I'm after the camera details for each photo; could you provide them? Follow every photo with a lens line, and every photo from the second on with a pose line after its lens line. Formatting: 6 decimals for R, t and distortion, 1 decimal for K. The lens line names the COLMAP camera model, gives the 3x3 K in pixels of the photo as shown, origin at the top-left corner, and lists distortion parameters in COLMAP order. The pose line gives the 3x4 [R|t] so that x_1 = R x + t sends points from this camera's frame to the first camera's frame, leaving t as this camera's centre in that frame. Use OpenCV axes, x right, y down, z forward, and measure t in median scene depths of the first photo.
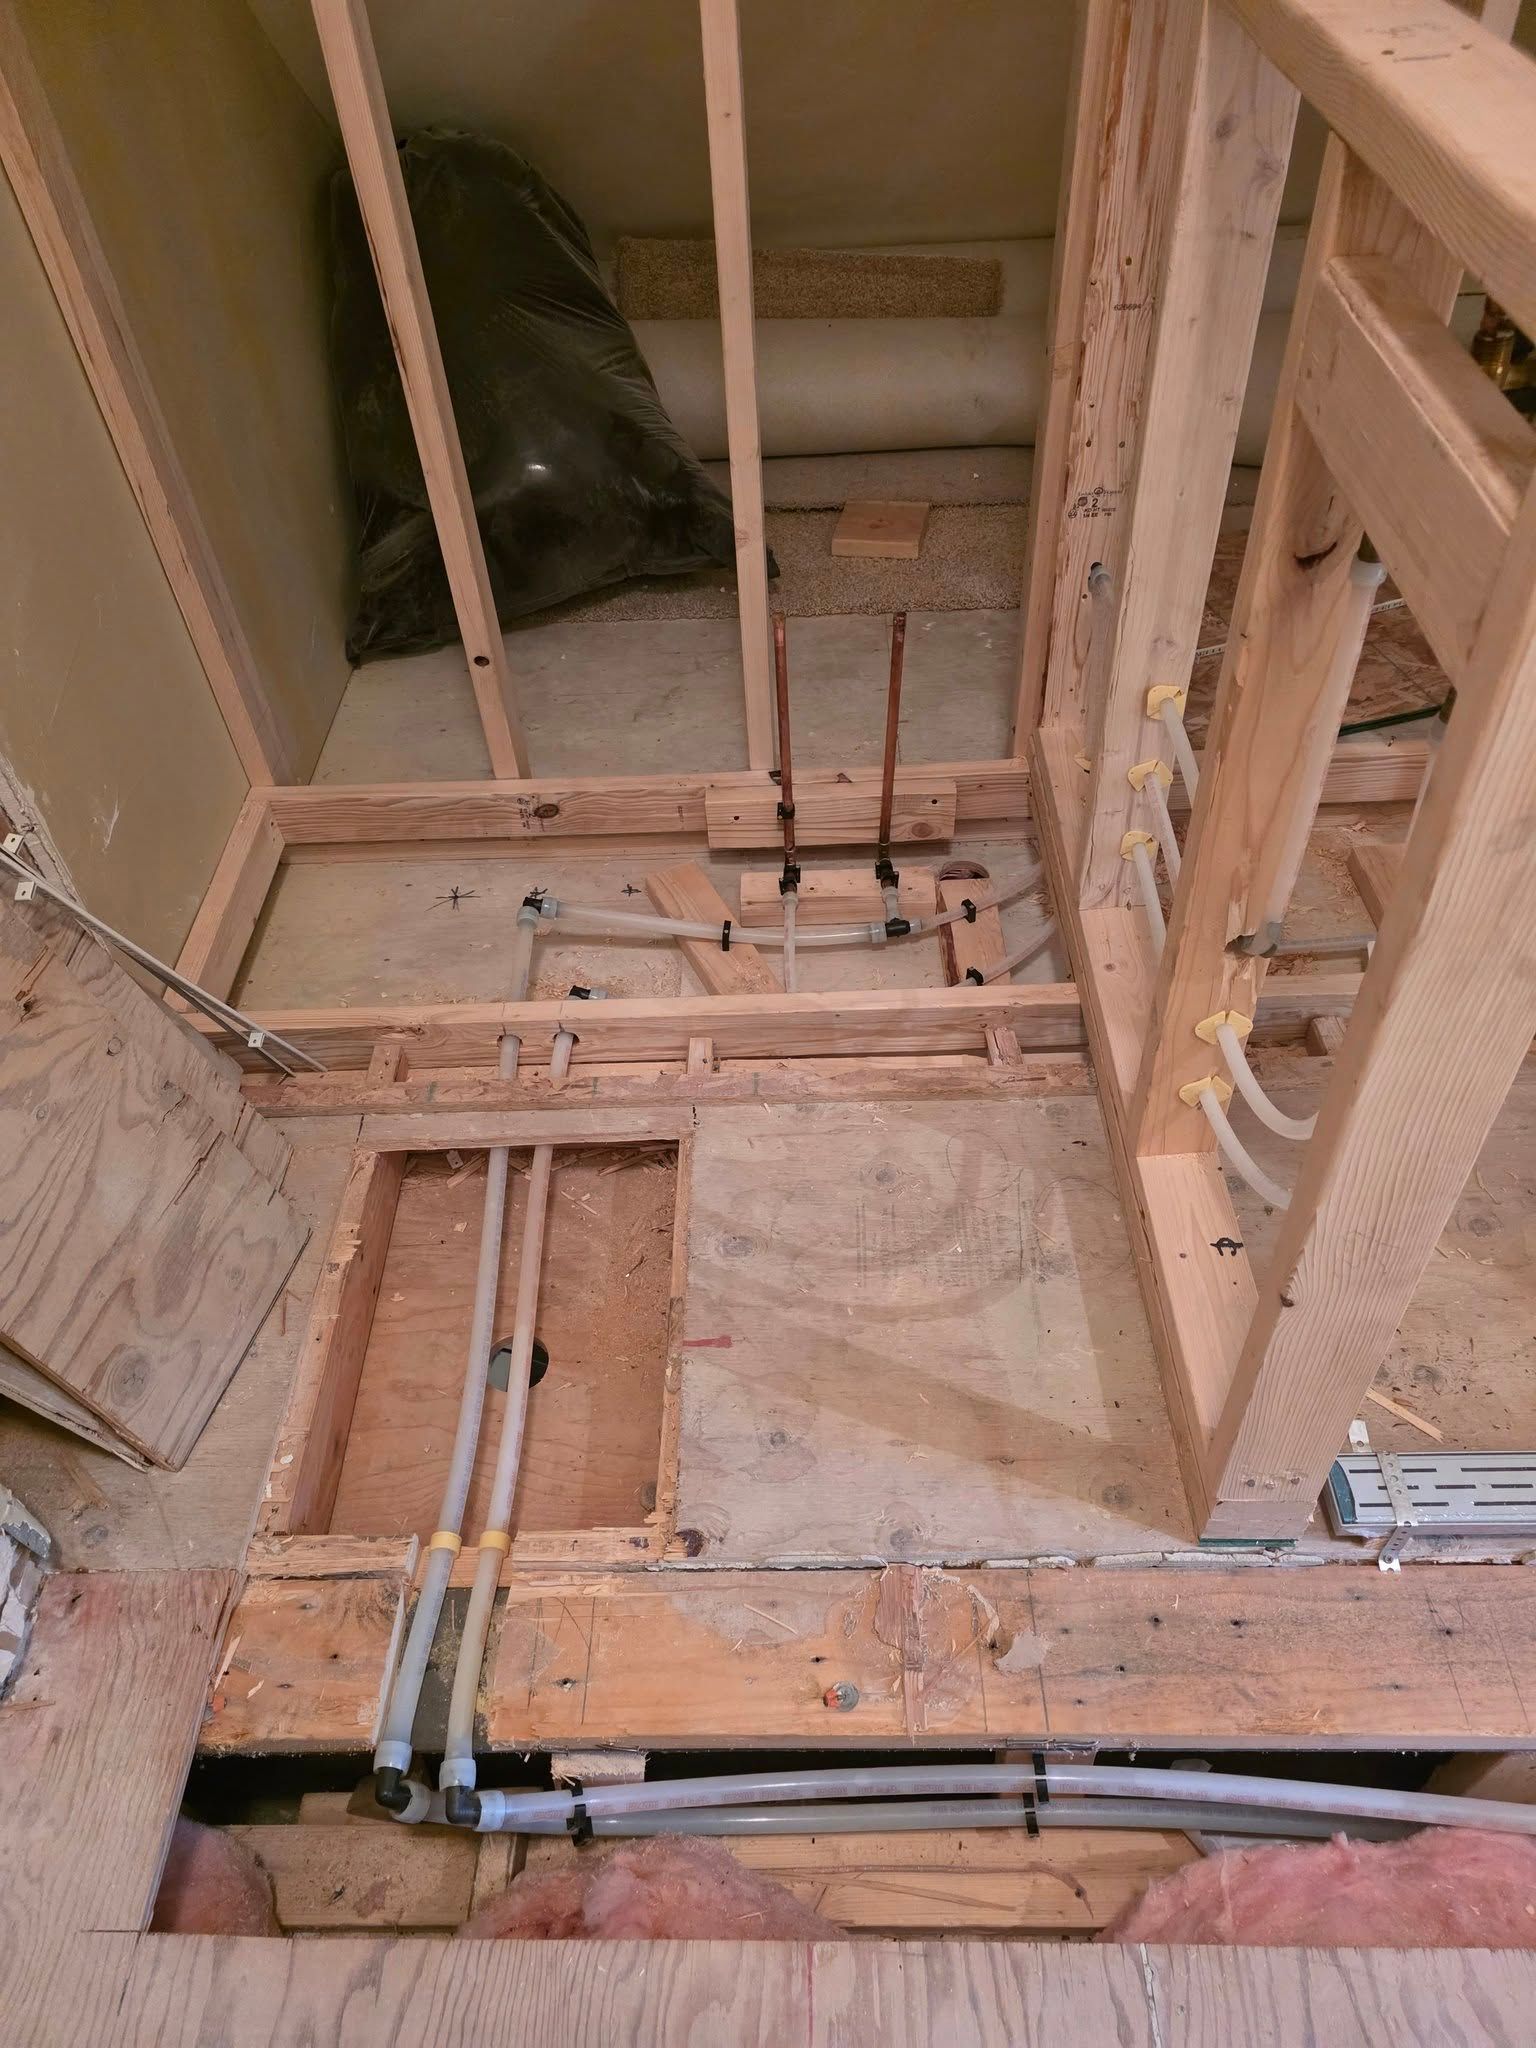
lens RADIAL K [[1376.9, 0, 764.8], [0, 1376.9, 1019.1], [0, 0, 1]] dist [0.039475, -0.027443]
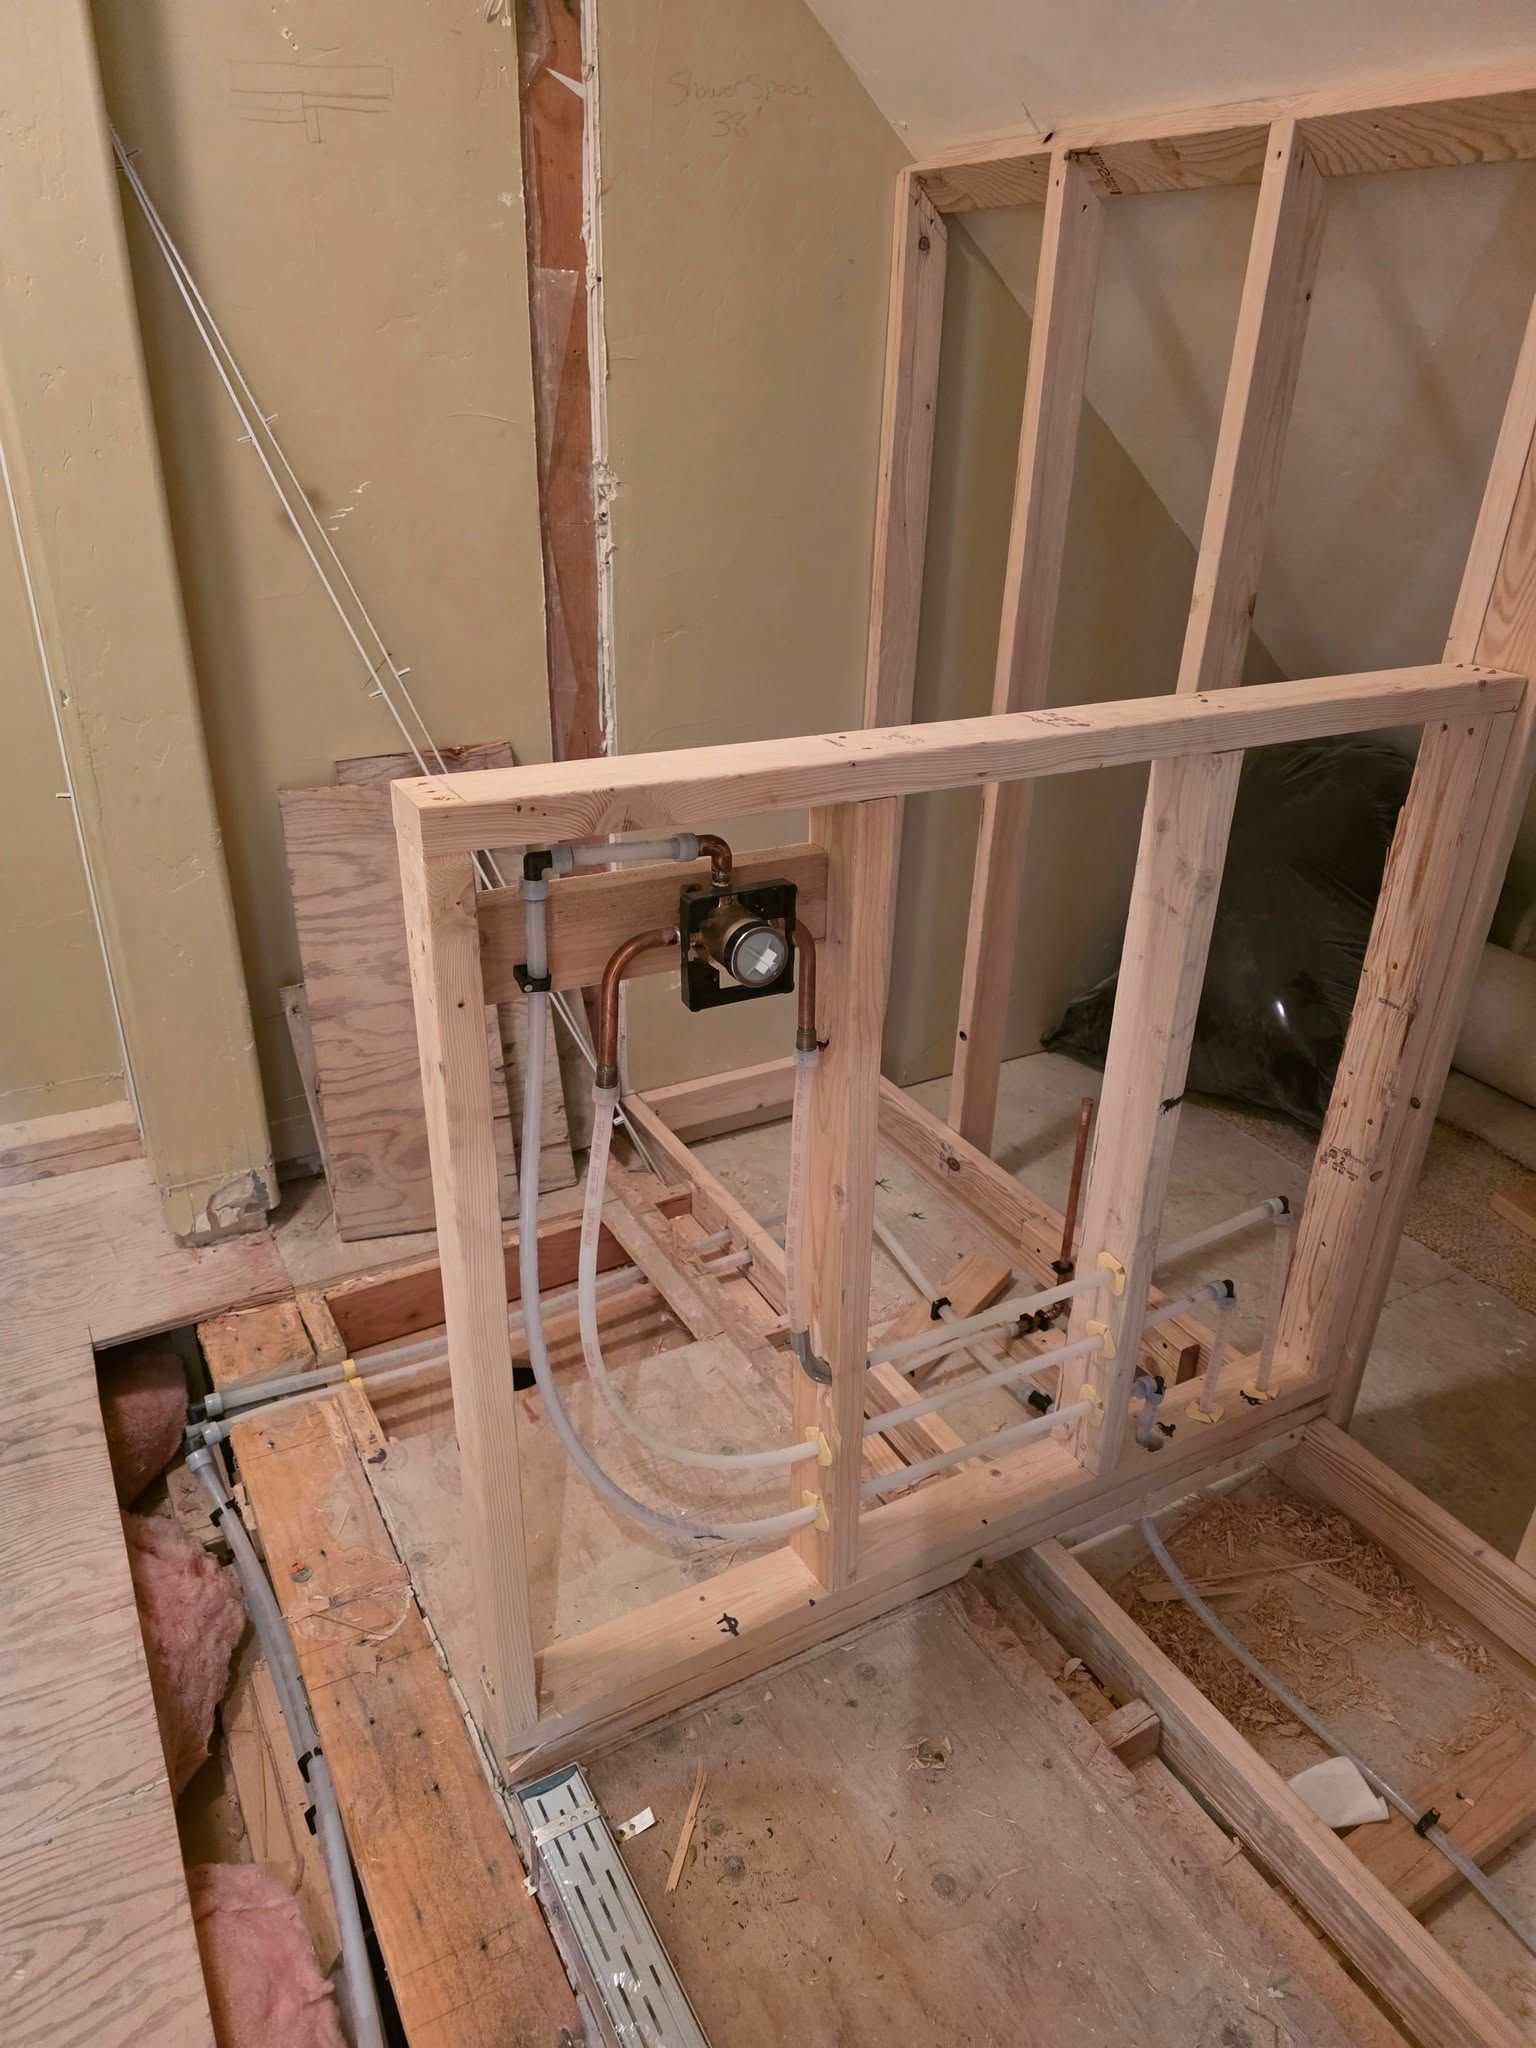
lens RADIAL K [[1376.9, 0, 764.8], [0, 1376.9, 1019.1], [0, 0, 1]] dist [0.039475, -0.027443]
pose [[0.501609, 0.450549, -0.738508, 0.987865], [-0.663403, 0.748239, 0.005890, -0.234145], [0.555234, 0.486974, 0.674219, 0.028900]]
